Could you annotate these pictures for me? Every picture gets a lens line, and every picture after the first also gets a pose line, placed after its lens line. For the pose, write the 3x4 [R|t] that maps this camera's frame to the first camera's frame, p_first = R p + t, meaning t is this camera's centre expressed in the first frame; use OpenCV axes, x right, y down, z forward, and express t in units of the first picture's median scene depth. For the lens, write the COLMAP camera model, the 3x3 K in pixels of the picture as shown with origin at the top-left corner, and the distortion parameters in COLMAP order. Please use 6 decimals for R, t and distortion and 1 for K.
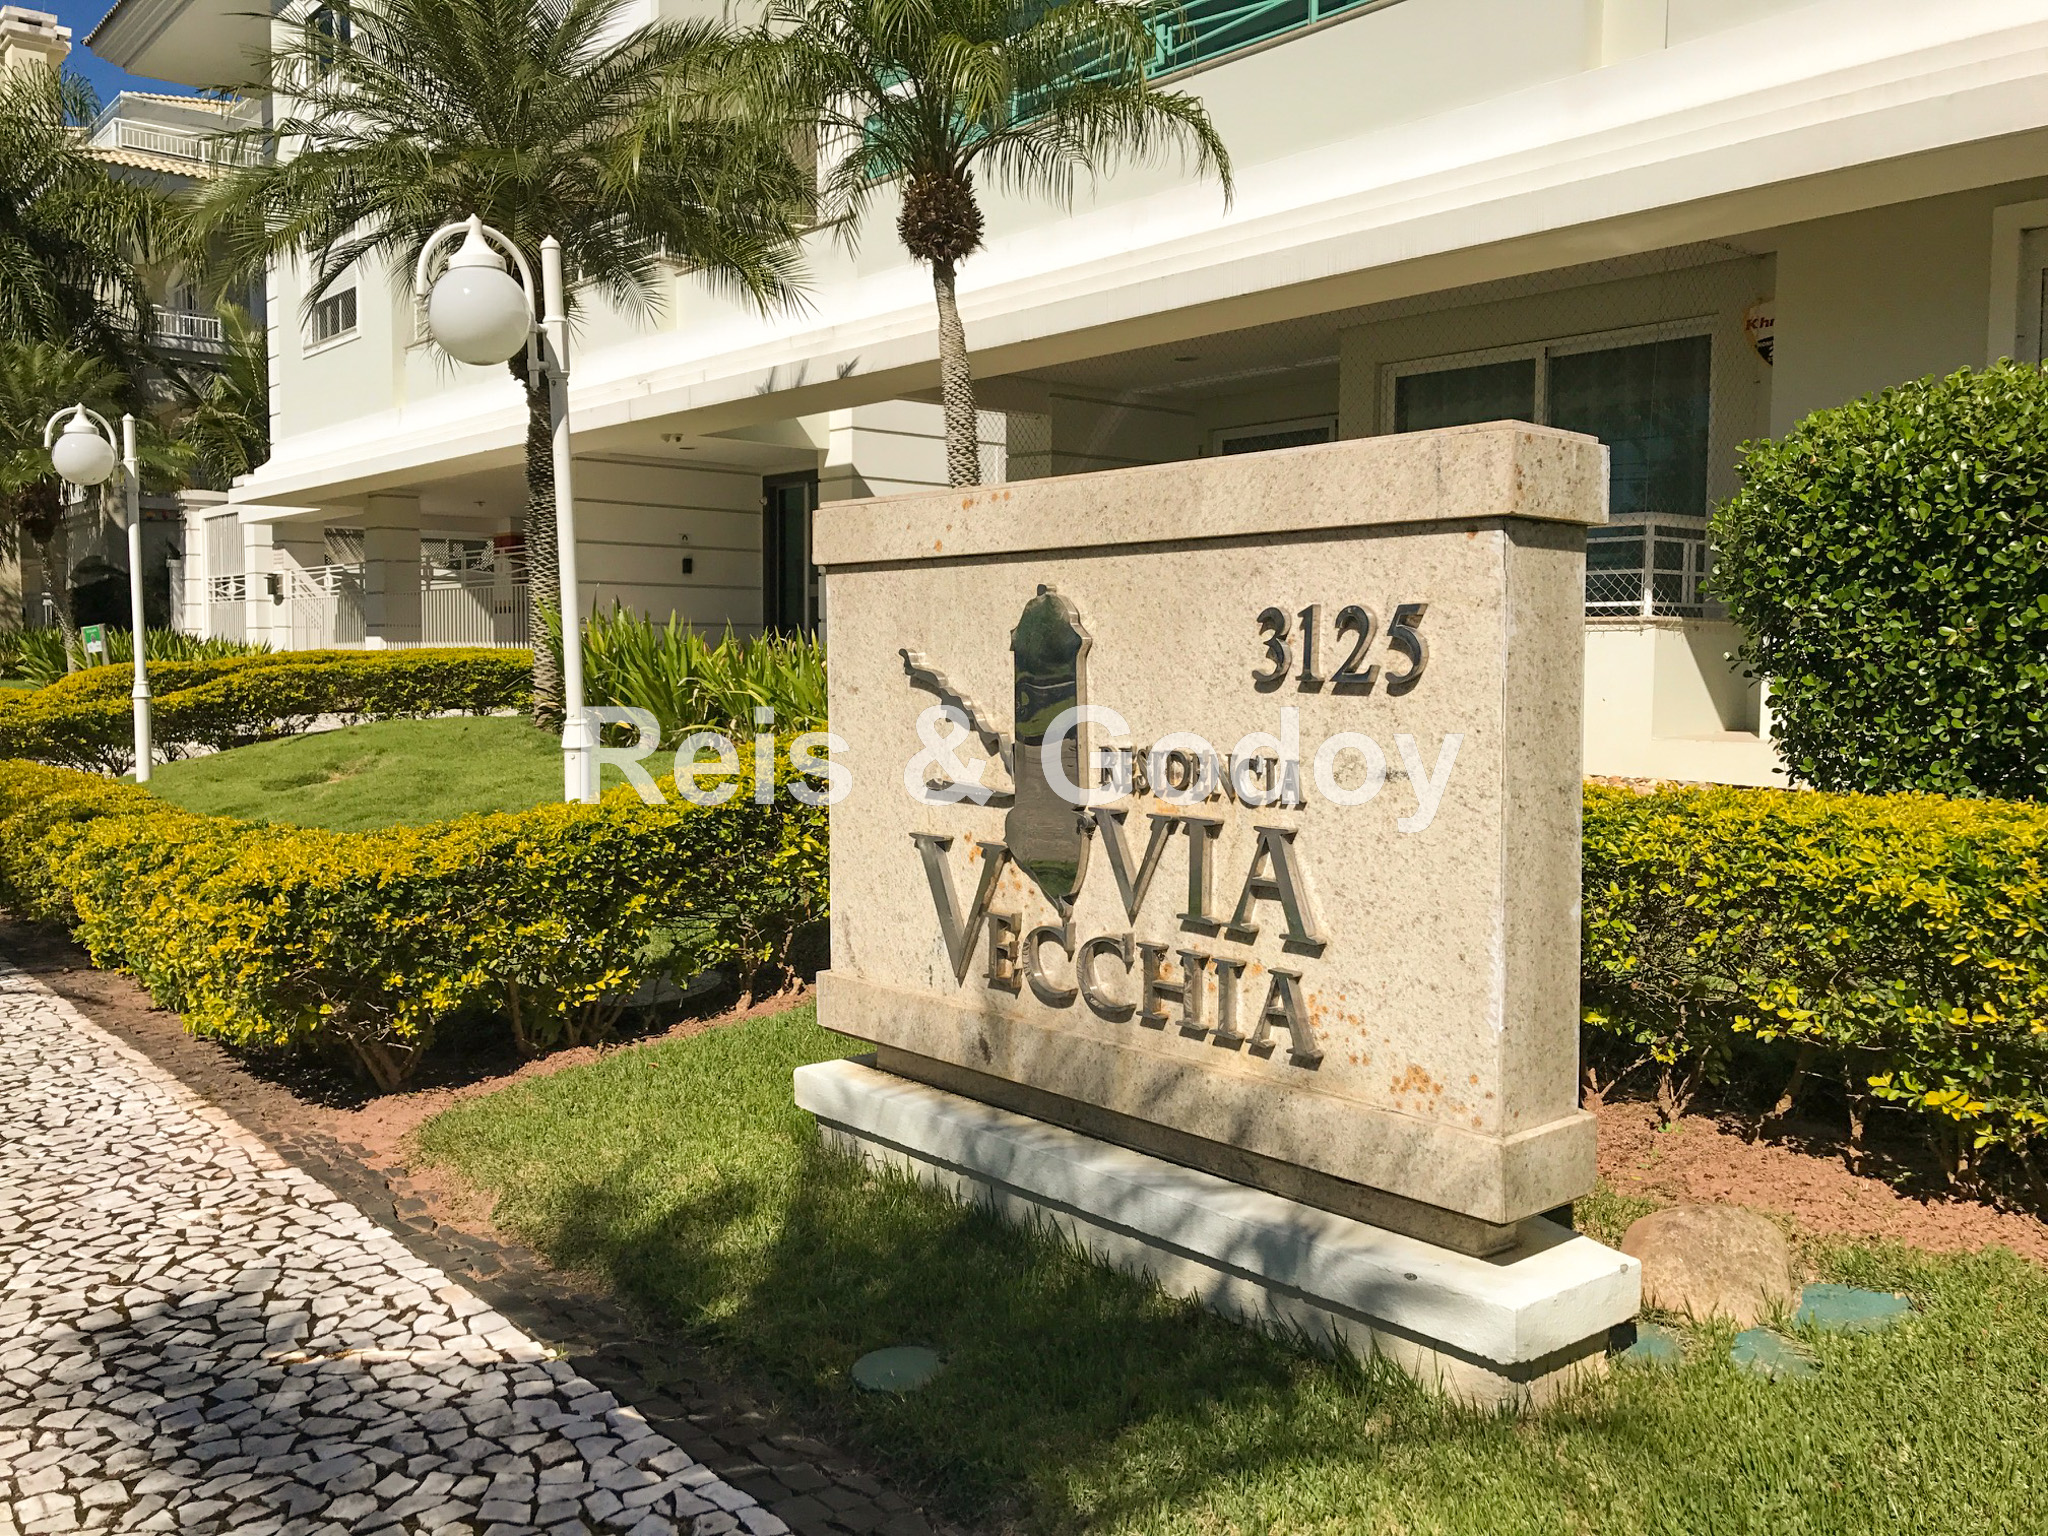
lens RADIAL K [[1678.2, 0, 1024.0], [0, 1678.2, 768.0], [0, 0, 1]] dist [0.088332, -0.129922]
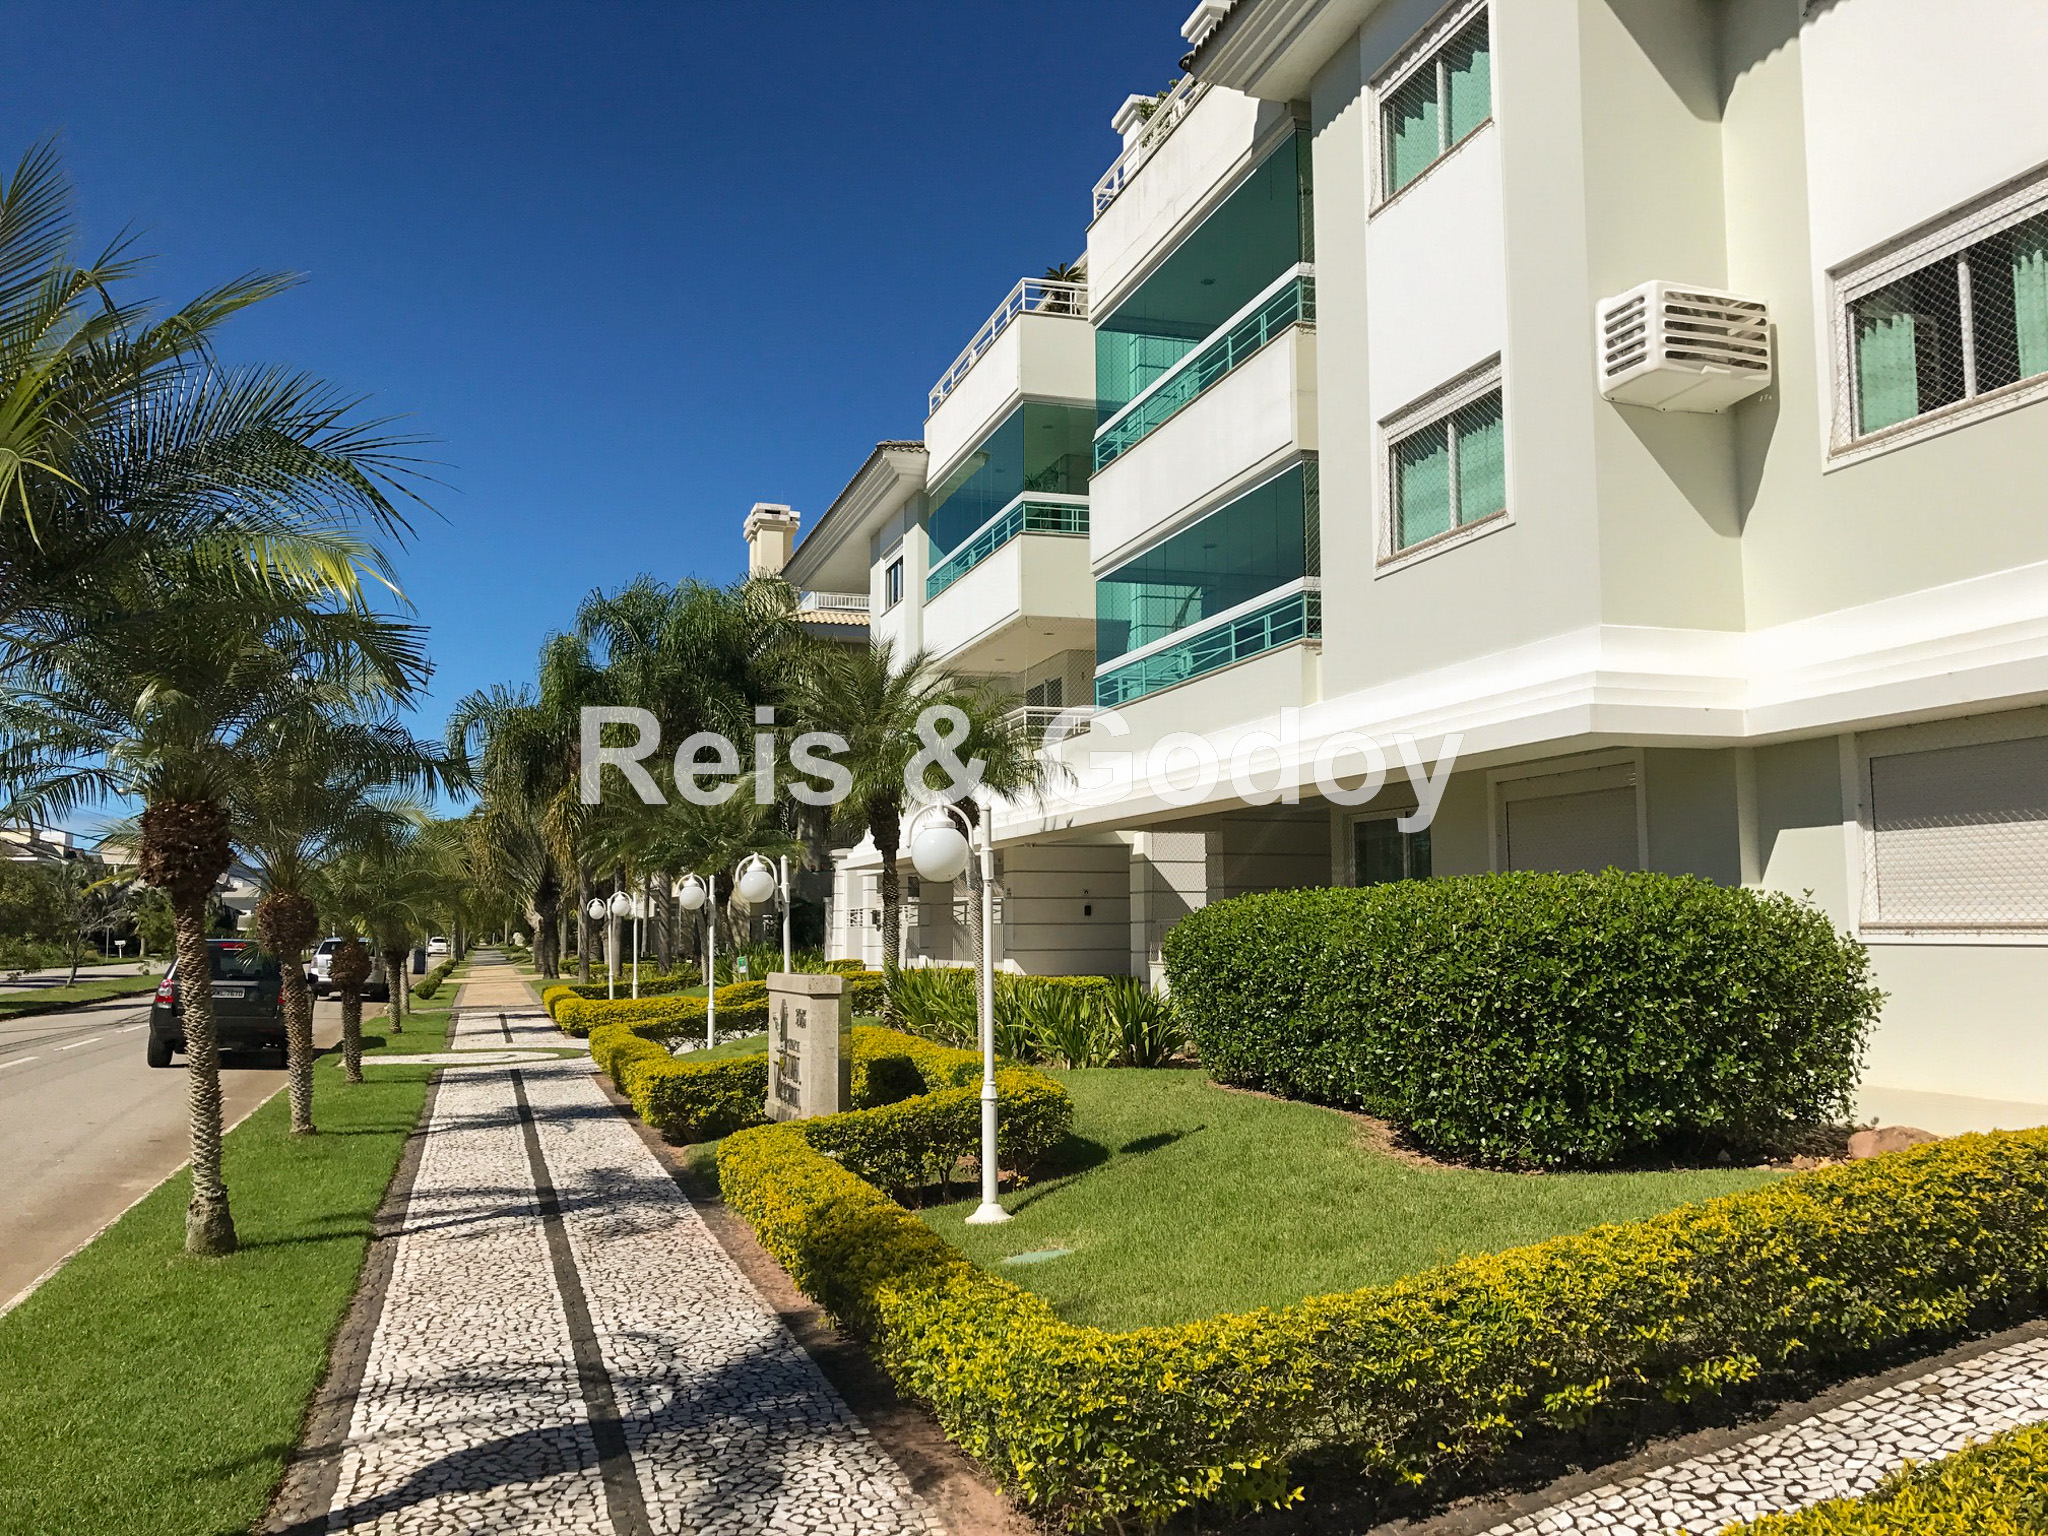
lens RADIAL K [[1678.2, 0, 1024.0], [0, 1678.2, 768.0], [0, 0, 1]] dist [0.088332, -0.129922]
pose [[0.922384, -0.046577, -0.383455, 2.321487], [-0.018103, 0.986400, -0.163361, -0.002726], [0.385849, 0.157623, 0.908997, -2.822036]]
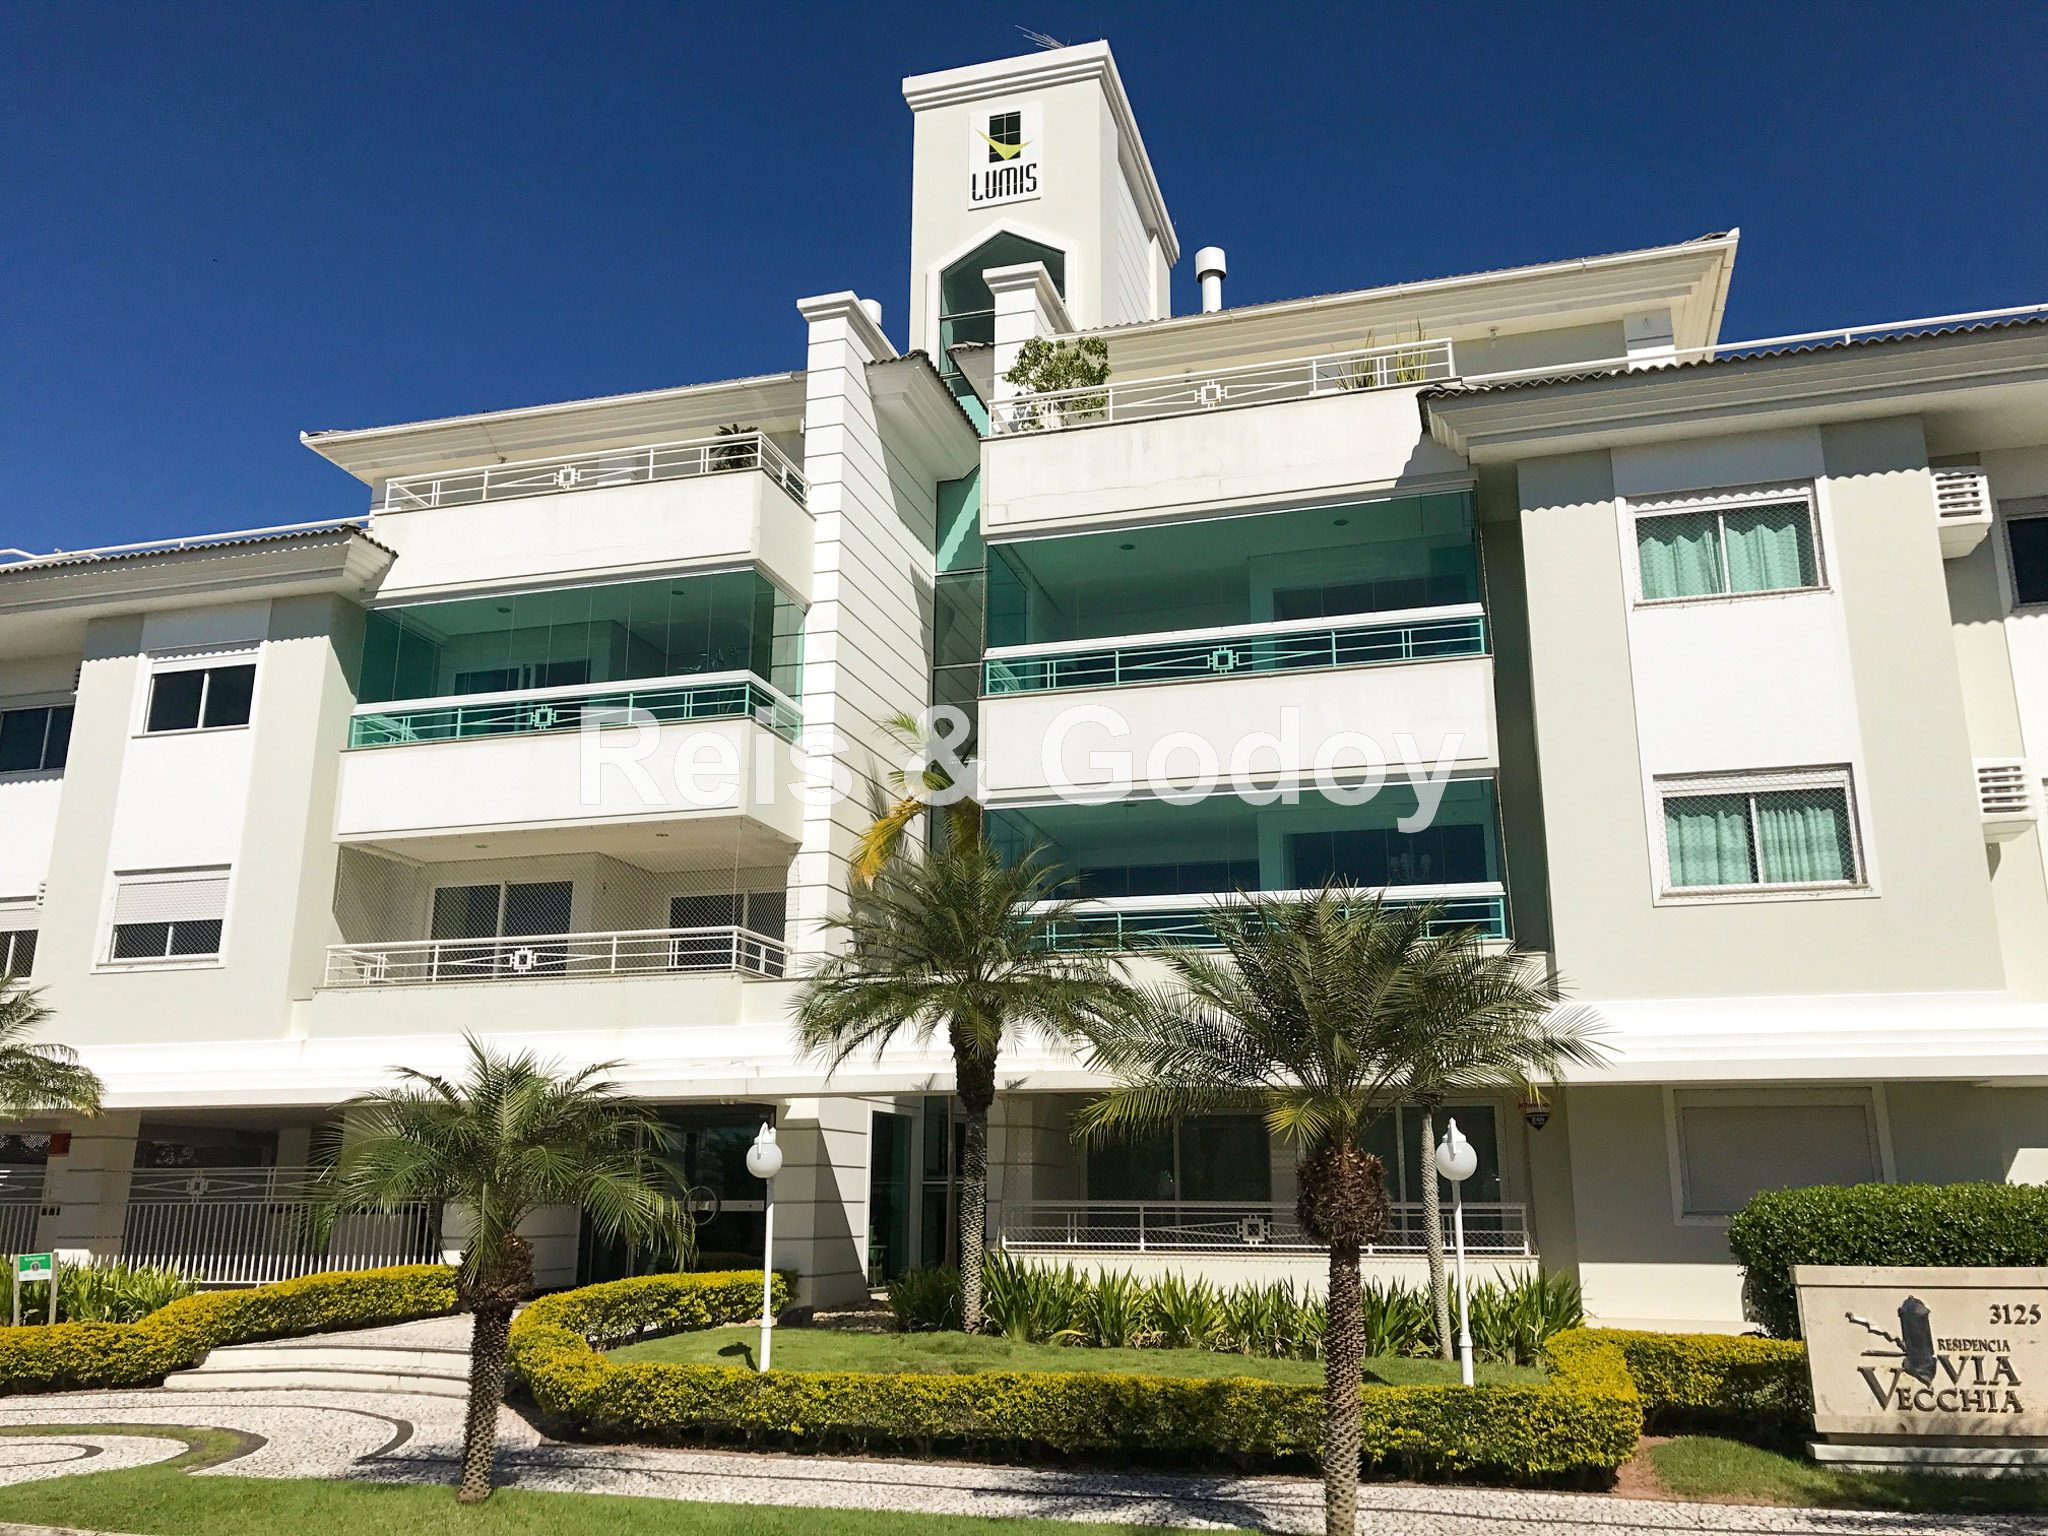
lens RADIAL K [[1678.2, 0, 1024.0], [0, 1678.2, 768.0], [0, 0, 1]] dist [0.088332, -0.129922]
pose [[0.834691, 0.142017, 0.532093, -4.107058], [0.037037, 0.949515, -0.311528, -0.121116], [-0.549472, 0.279736, 0.787292, -1.368796]]
